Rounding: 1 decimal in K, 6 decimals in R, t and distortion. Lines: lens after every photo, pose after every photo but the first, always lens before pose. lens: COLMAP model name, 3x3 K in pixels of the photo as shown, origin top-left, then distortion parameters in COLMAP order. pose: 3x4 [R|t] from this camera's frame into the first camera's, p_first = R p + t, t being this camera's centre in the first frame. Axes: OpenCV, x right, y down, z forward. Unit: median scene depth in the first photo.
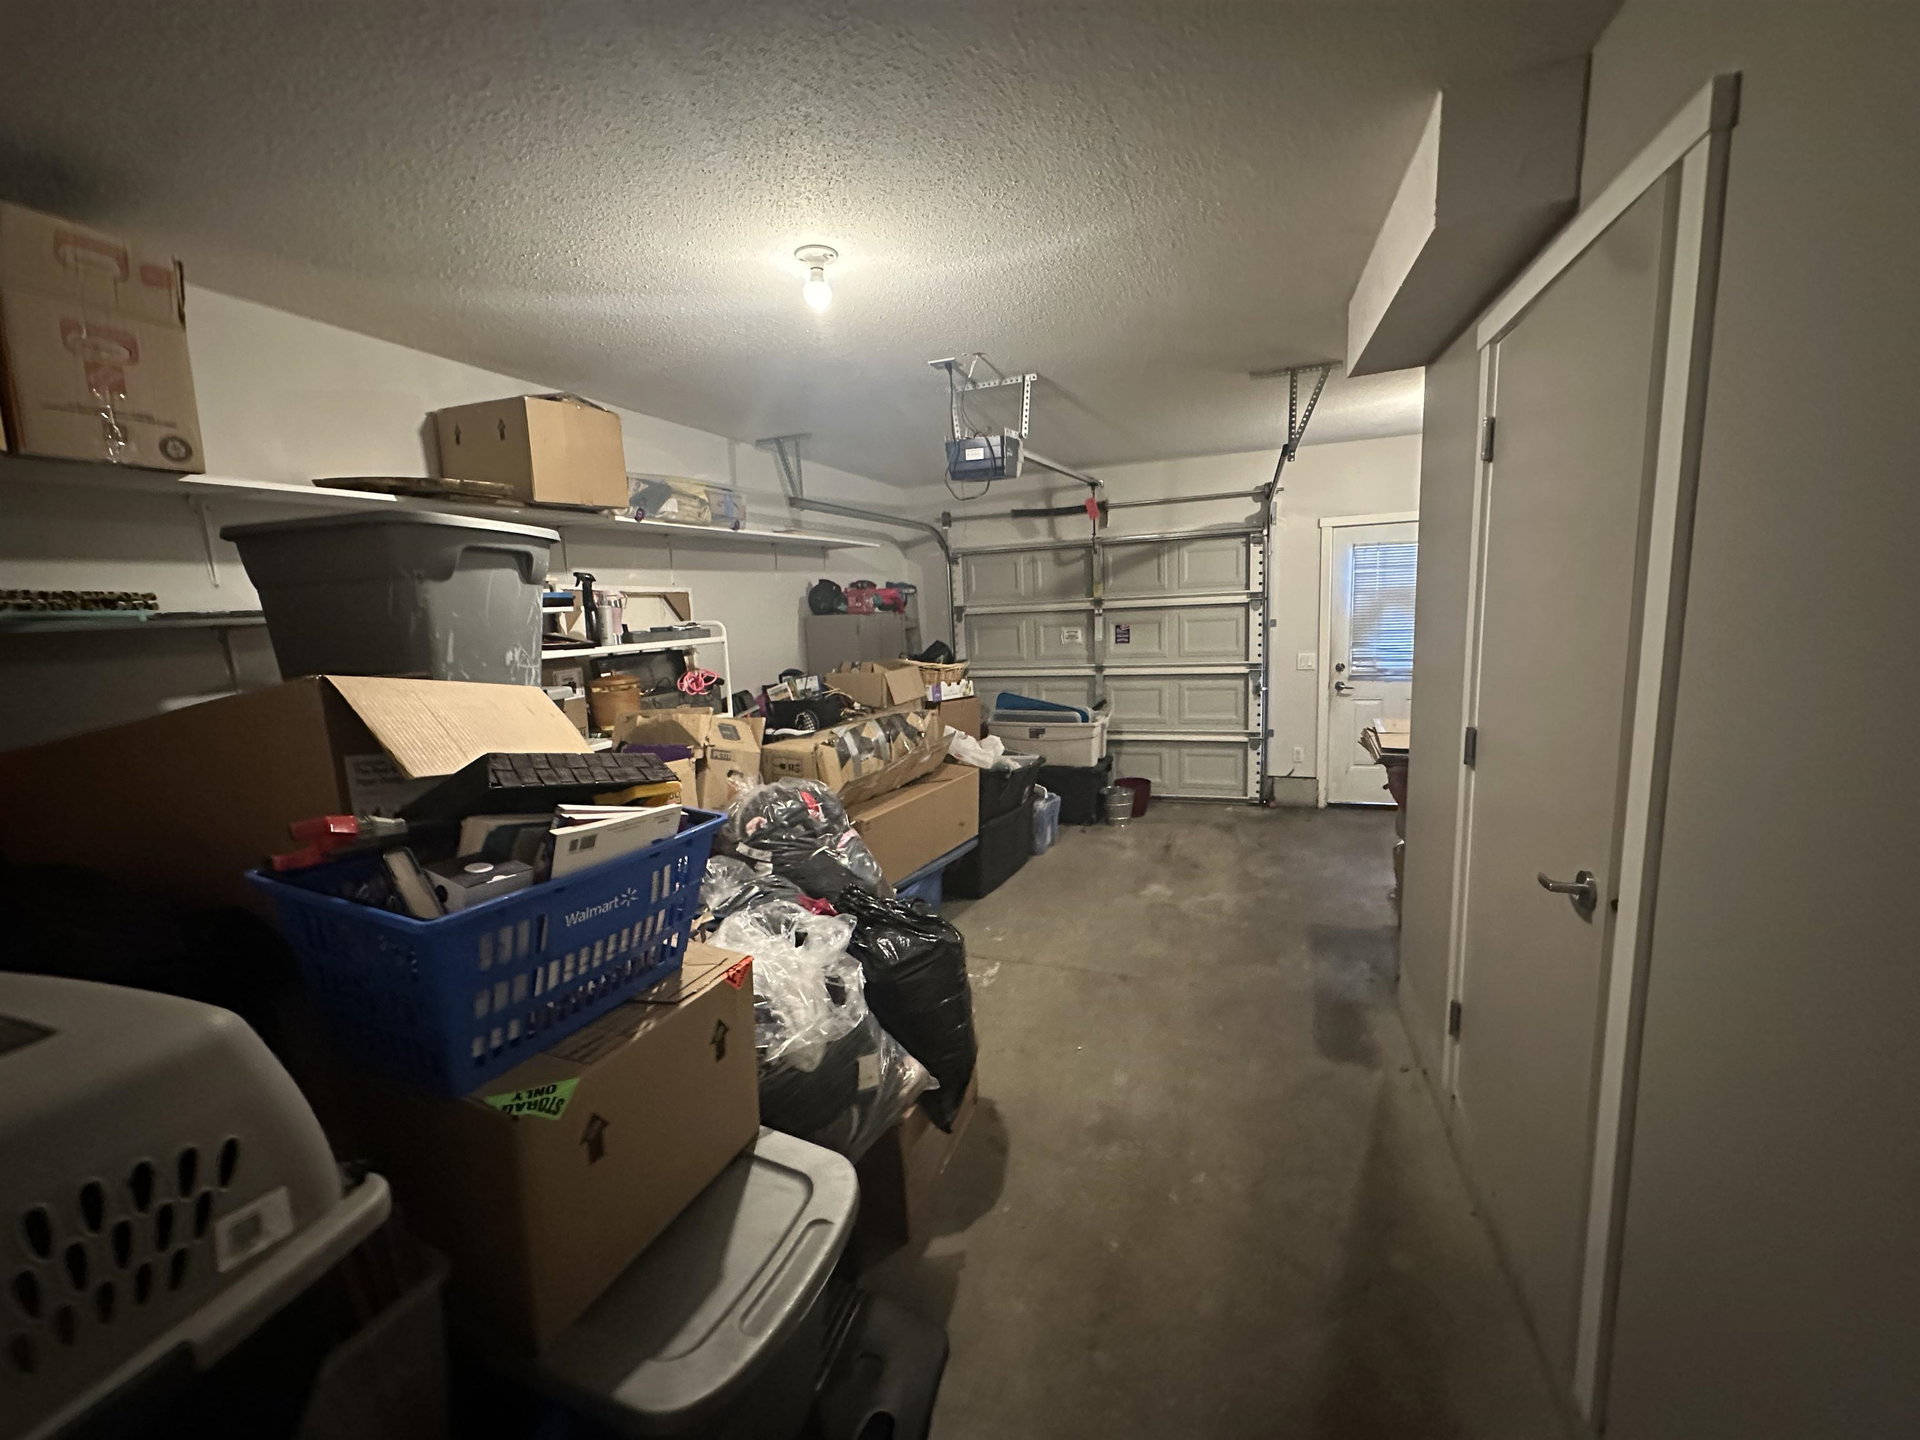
lens RADIAL K [[764.2, 0, 960.0], [0, 764.2, 720.0], [0, 0, 1]] dist [-0.002842, 0.000982]
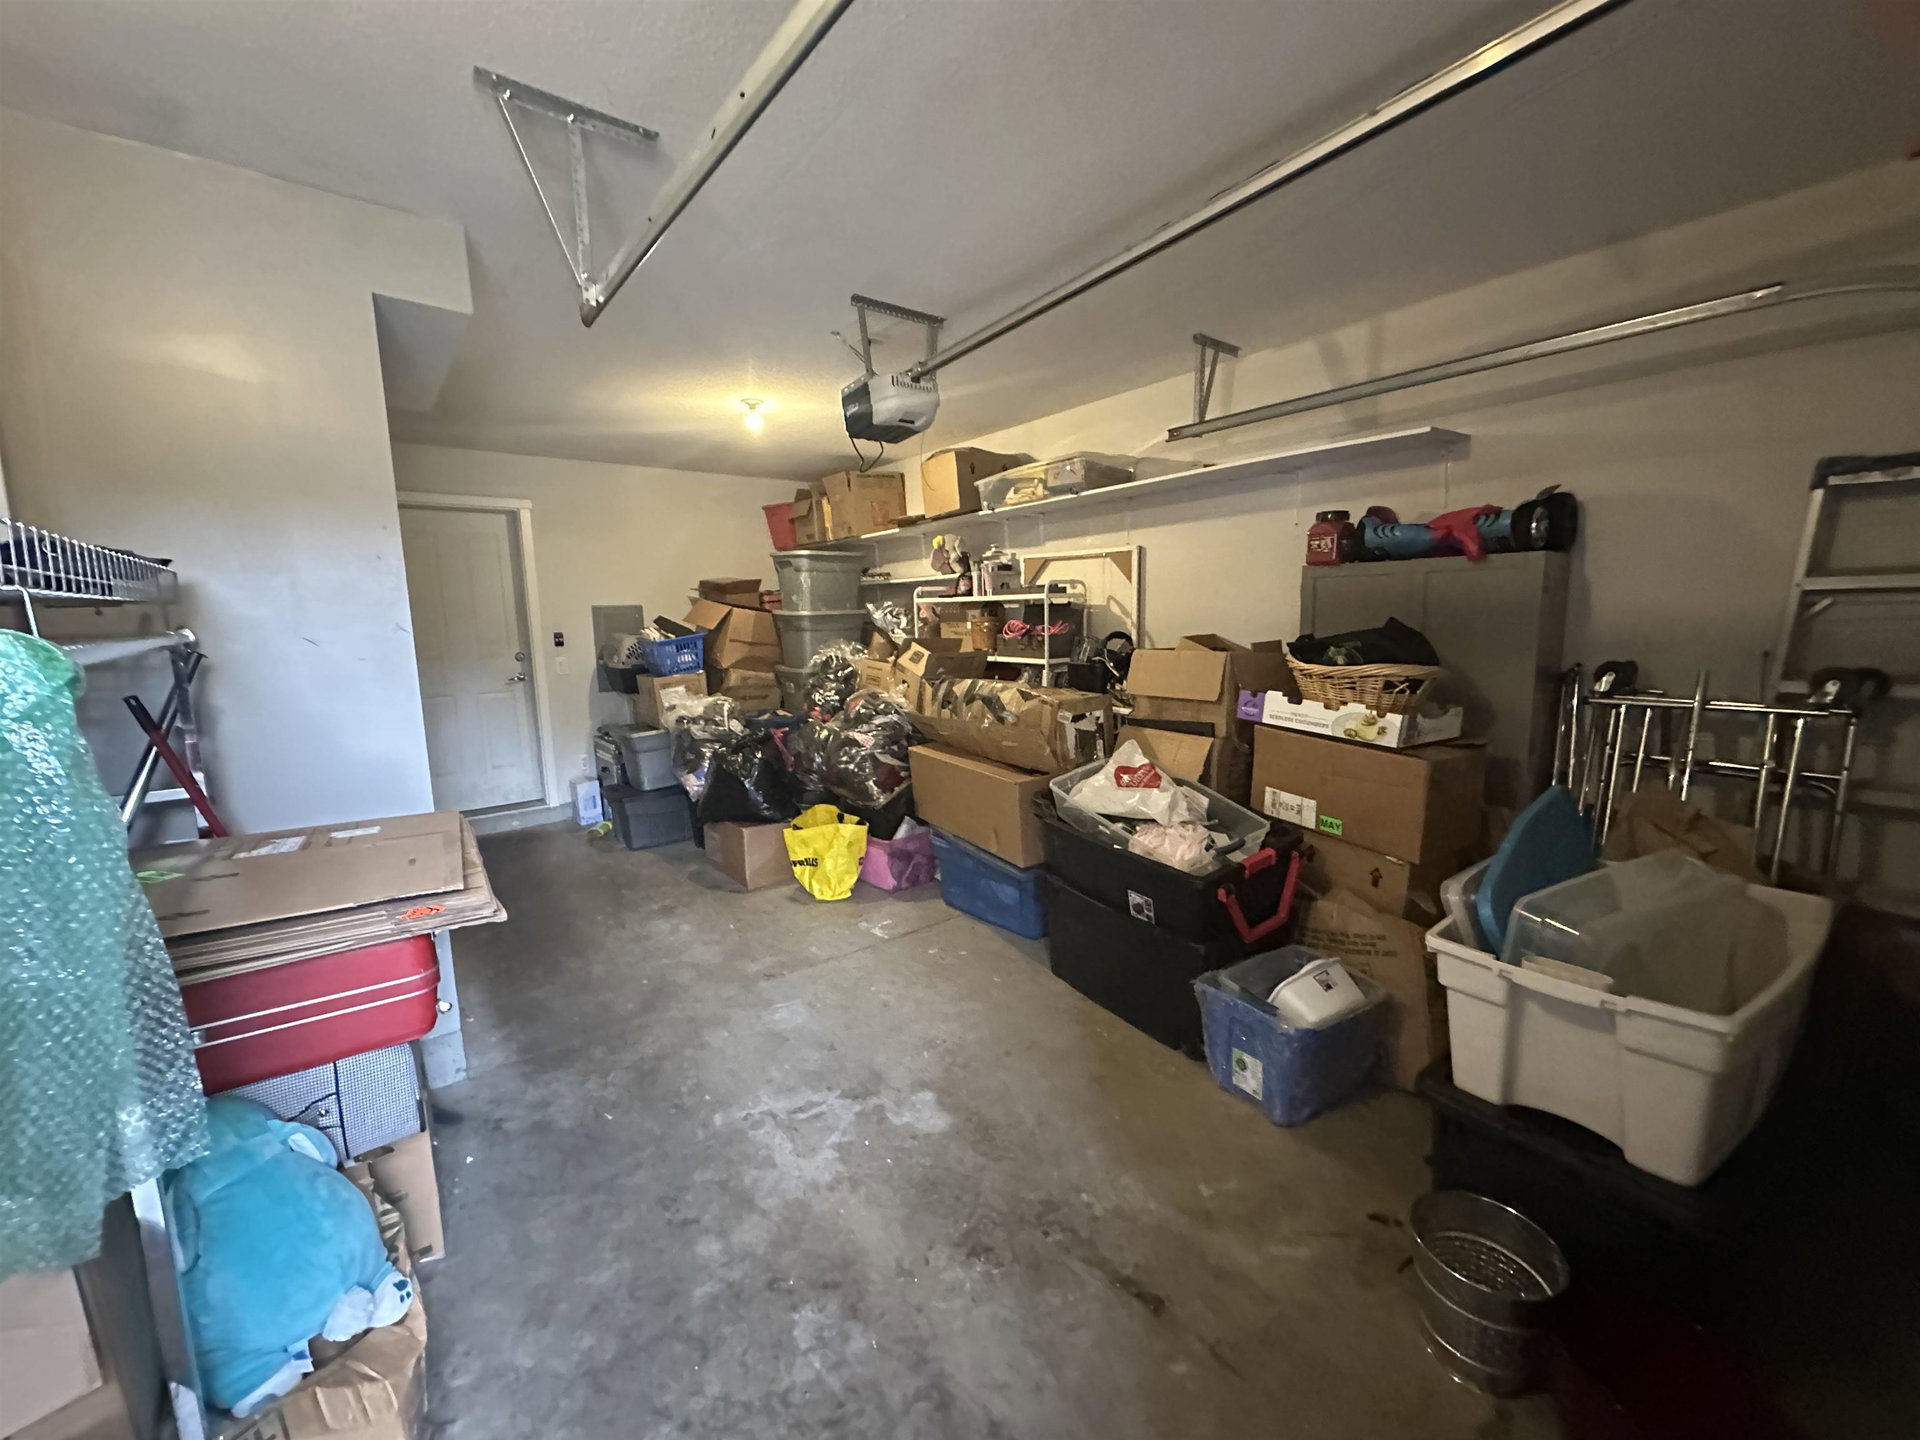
lens RADIAL K [[764.2, 0, 960.0], [0, 764.2, 720.0], [0, 0, 1]] dist [-0.002842, 0.000982]
pose [[-0.515518, 0.175015, -0.838815, 0.665488], [-0.088734, 0.962753, 0.255408, -0.179191], [0.852272, 0.206099, -0.480786, 1.278810]]
